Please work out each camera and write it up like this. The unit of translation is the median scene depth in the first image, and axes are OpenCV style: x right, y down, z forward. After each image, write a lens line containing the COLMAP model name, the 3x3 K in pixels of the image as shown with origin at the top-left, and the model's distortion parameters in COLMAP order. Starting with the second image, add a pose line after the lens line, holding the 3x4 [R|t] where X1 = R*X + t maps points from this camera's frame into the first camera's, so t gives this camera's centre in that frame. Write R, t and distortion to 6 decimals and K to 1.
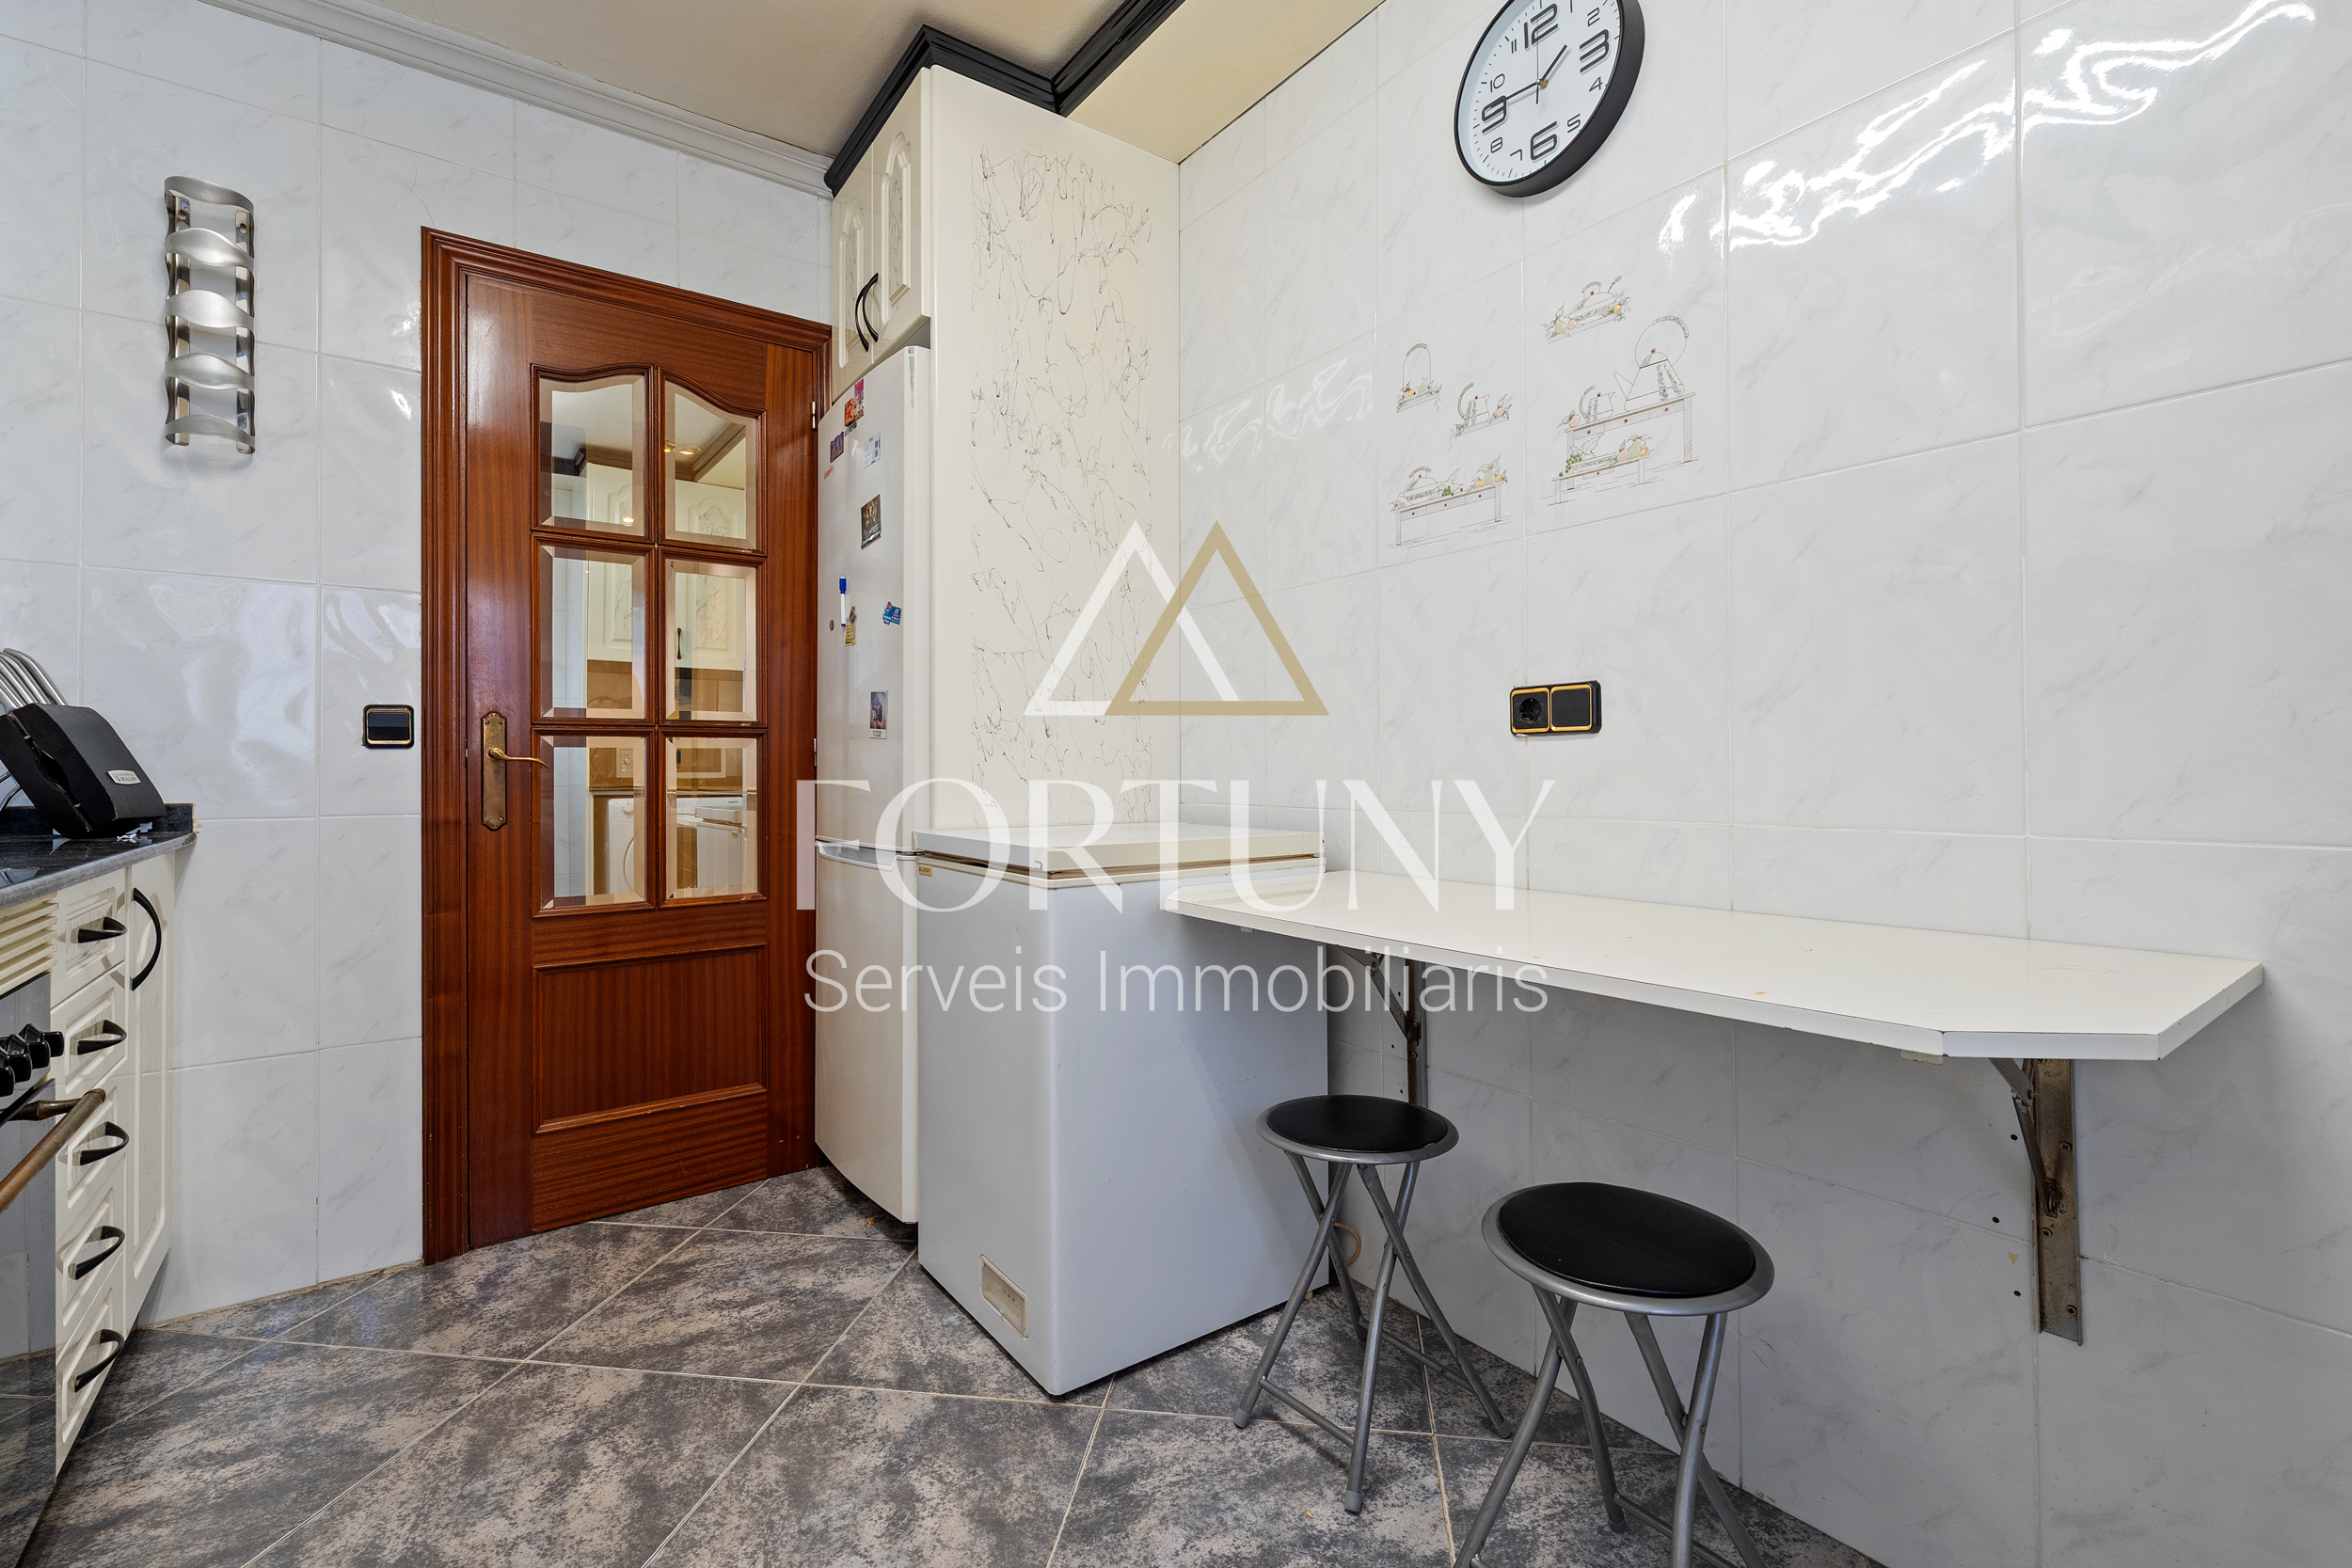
lens RADIAL K [[1030.7, 0, 1172.3], [0, 1030.7, 759.6], [0, 0, 1]] dist [-0.000964, 0.000044]
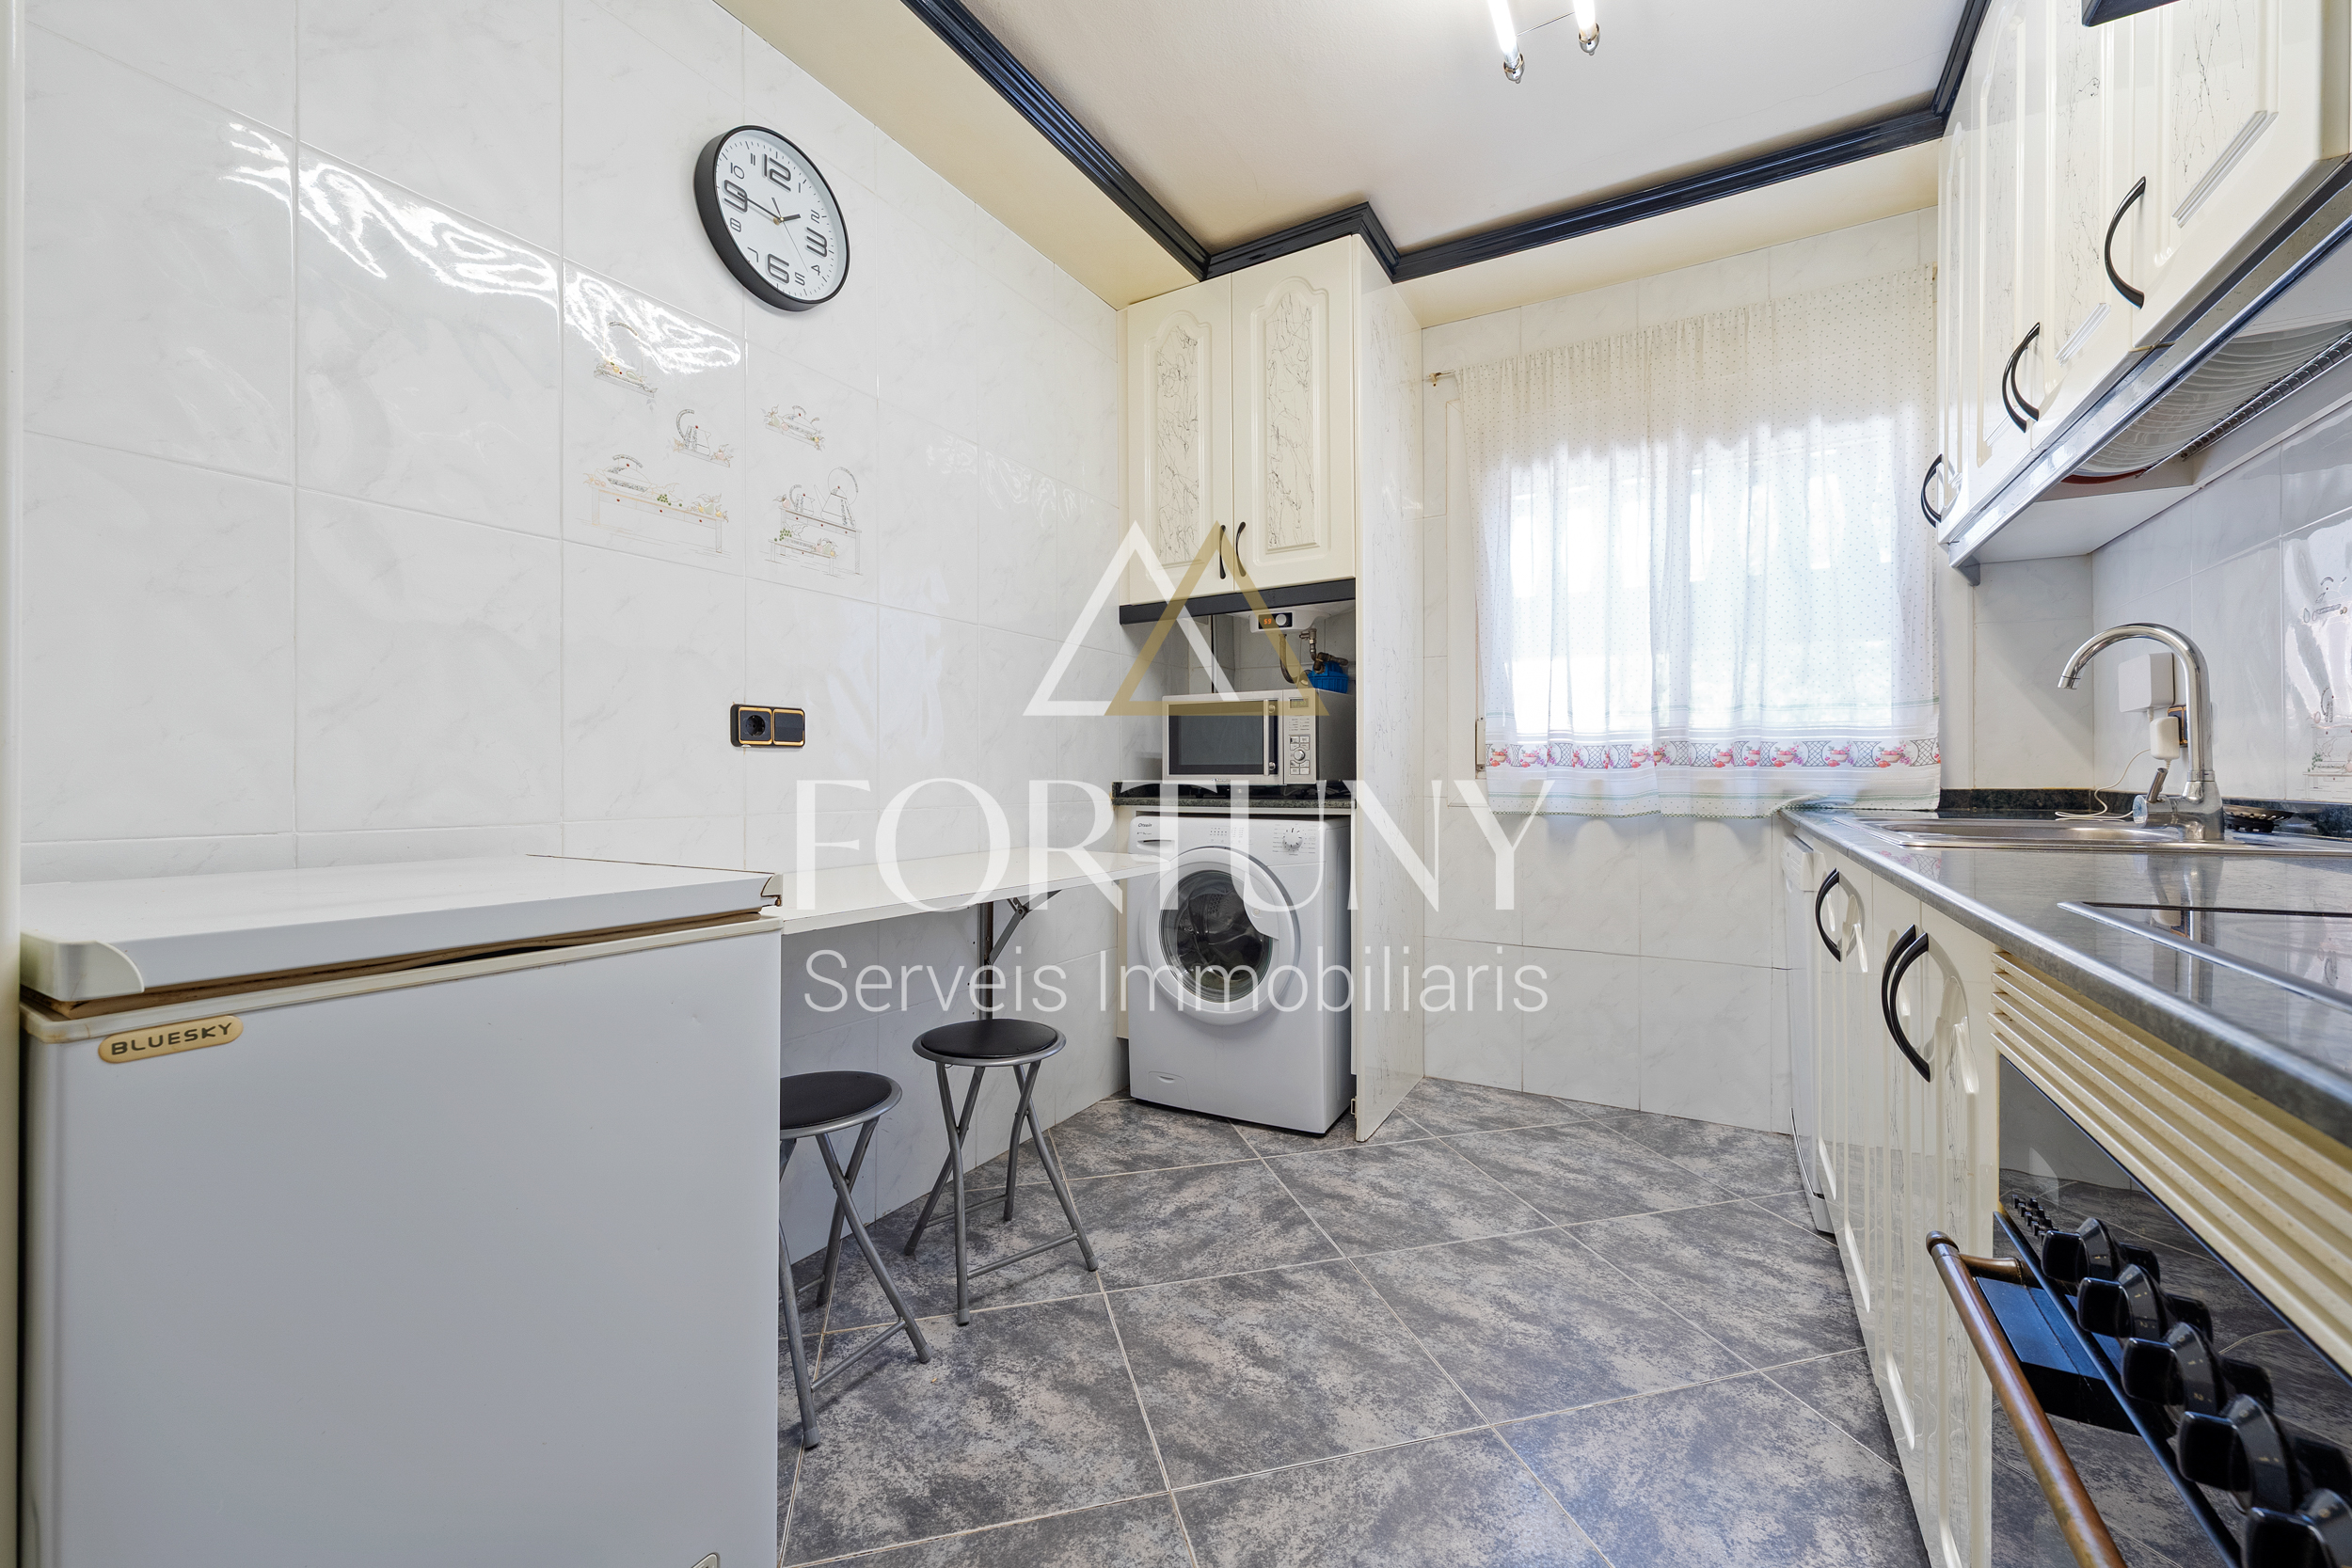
lens RADIAL K [[922.7, 0, 1176.9], [0, 922.7, 777.6], [0, 0, 1]] dist [-0.000154, -0.000350]
pose [[-0.399886, 0.005079, 0.916551, -0.644594], [-0.002528, 0.999975, -0.006644, 0.014179], [-0.916561, -0.004974, -0.399863, 0.763944]]
